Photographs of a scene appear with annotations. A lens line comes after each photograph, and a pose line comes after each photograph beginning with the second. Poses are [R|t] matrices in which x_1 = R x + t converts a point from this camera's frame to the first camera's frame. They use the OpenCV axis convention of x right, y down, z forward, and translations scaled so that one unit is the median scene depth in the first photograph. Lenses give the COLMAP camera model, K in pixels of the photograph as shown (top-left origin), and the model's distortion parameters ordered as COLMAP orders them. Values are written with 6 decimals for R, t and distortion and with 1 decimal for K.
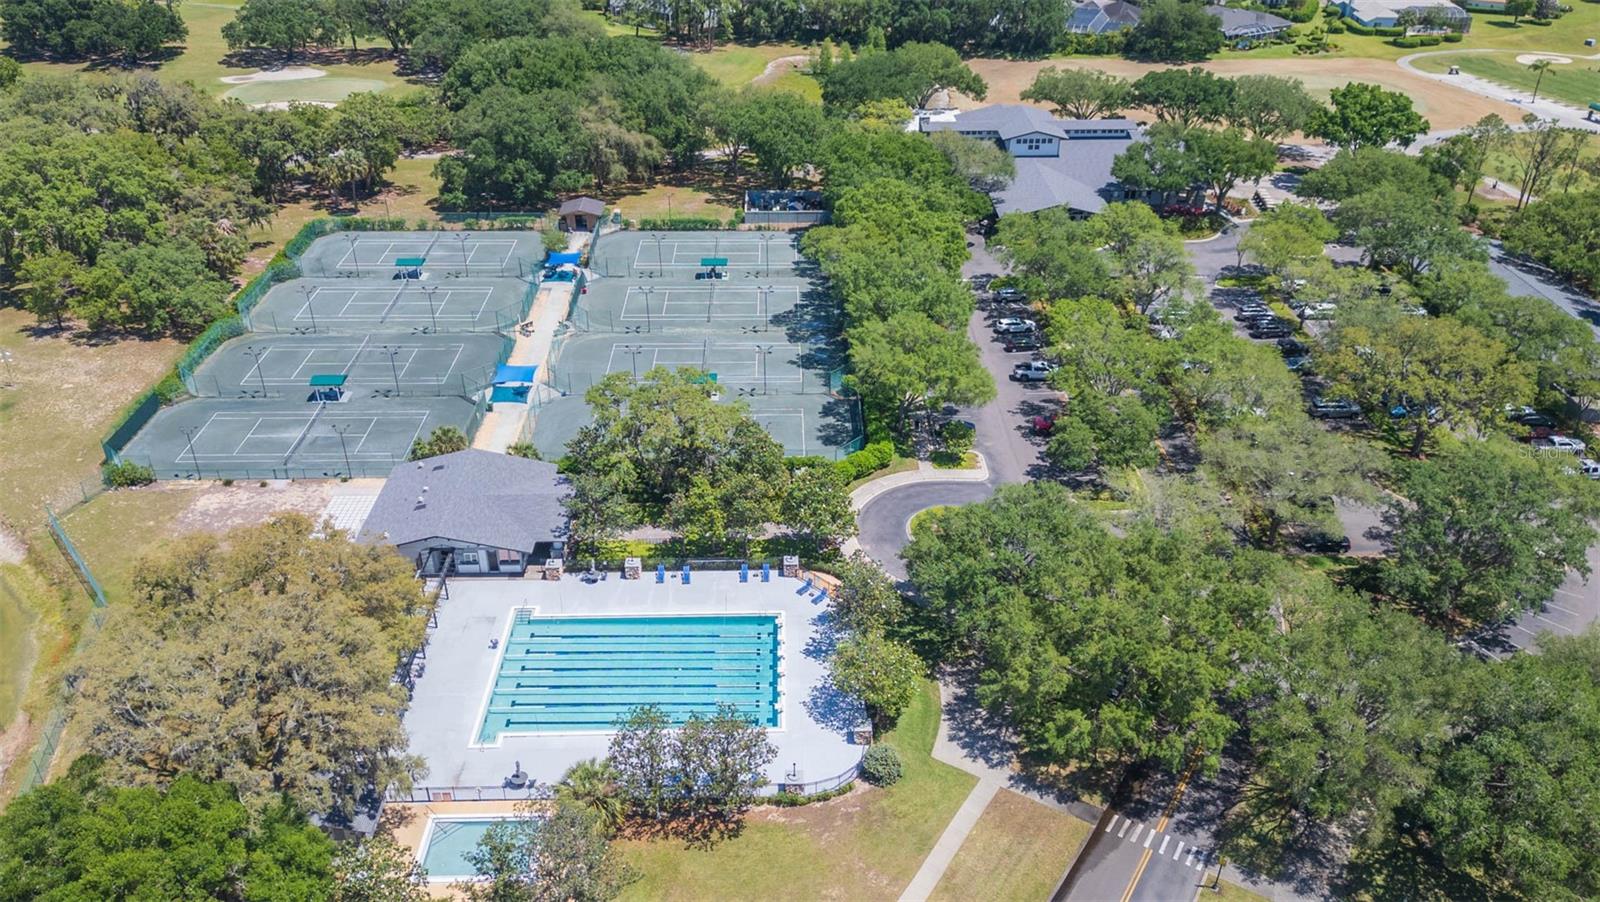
lens RADIAL K [[1196.2, 0, 800.0], [0, 1196.2, 451.0], [0, 0, 1]] dist [0.067931, -0.064153]
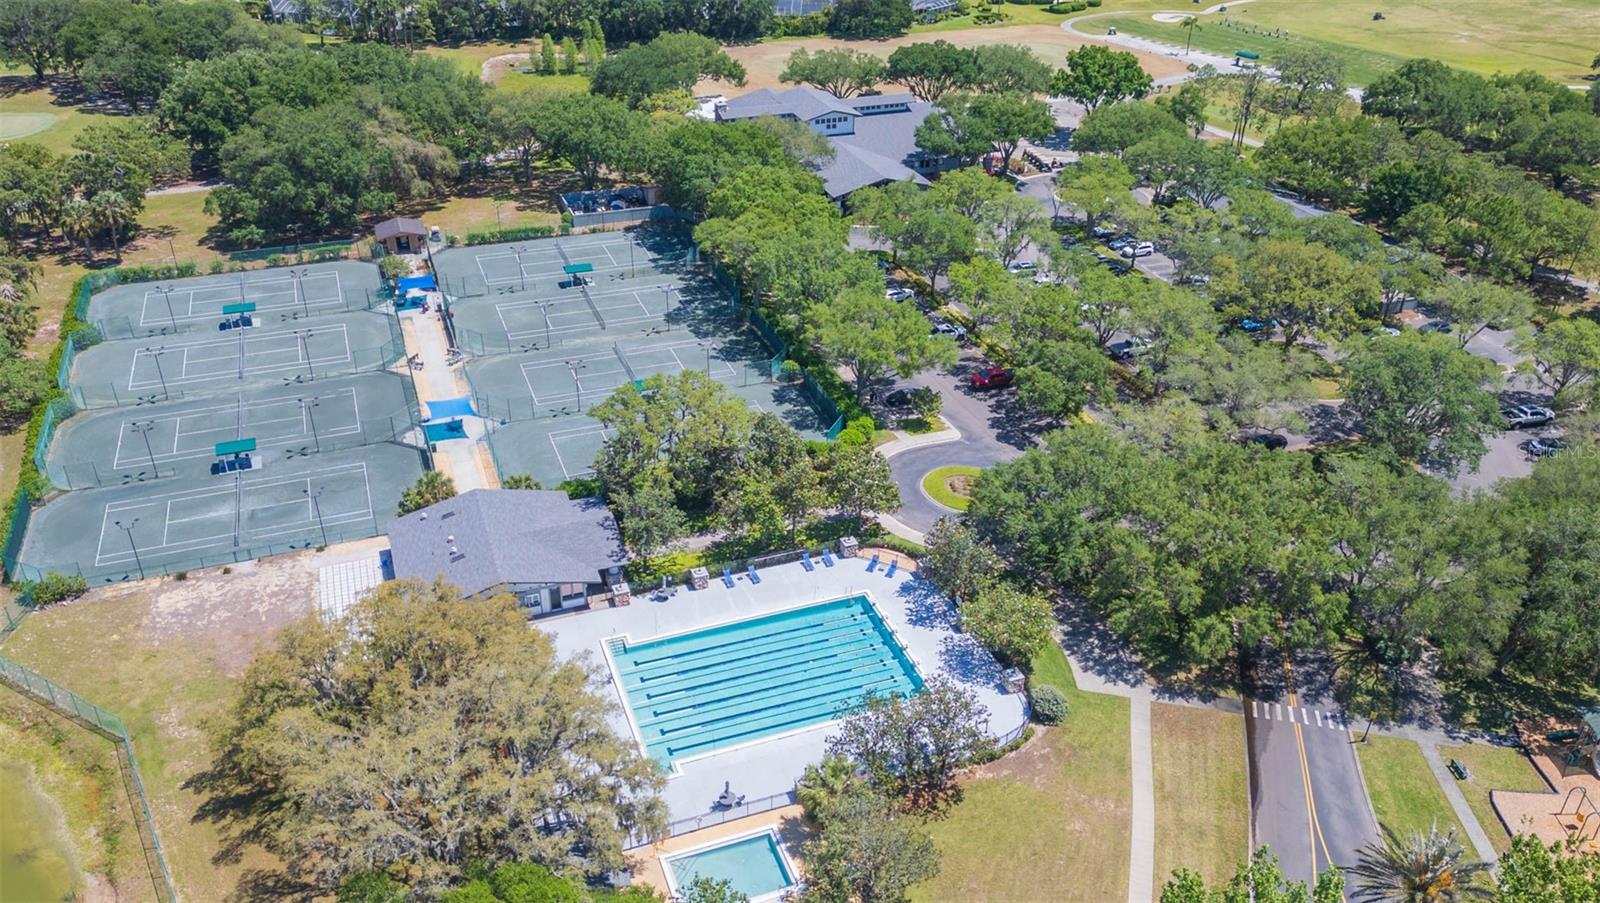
lens RADIAL K [[1196.2, 0, 800.0], [0, 1196.2, 451.5], [0, 0, 1]] dist [0.067931, -0.064153]
pose [[0.945261, -0.160129, 0.284325, -0.196956], [0.157675, 0.986983, 0.031657, -0.013995], [-0.285694, 0.014906, 0.958205, 0.019786]]
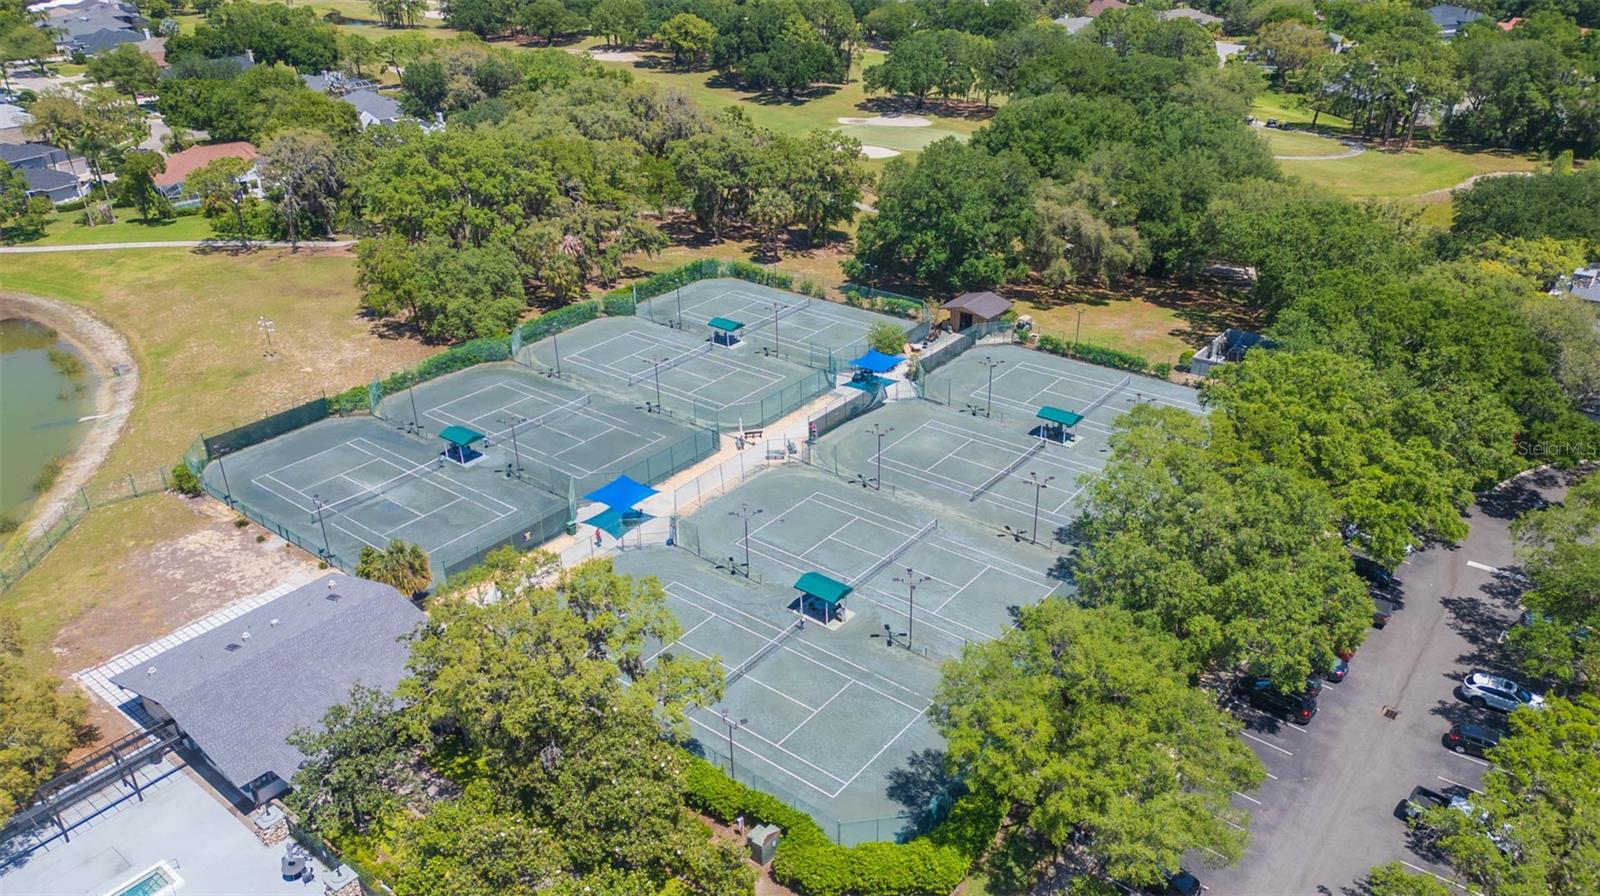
lens RADIAL K [[1137.4, 0, 775.2], [0, 1137.4, 448.0], [0, 0, 1]] dist [0.034374, -0.000880]
pose [[0.770209, 0.272233, -0.576774, 0.173573], [-0.305286, 0.951362, 0.041365, -0.116080], [0.559982, 0.144221, 0.815856, 0.384575]]
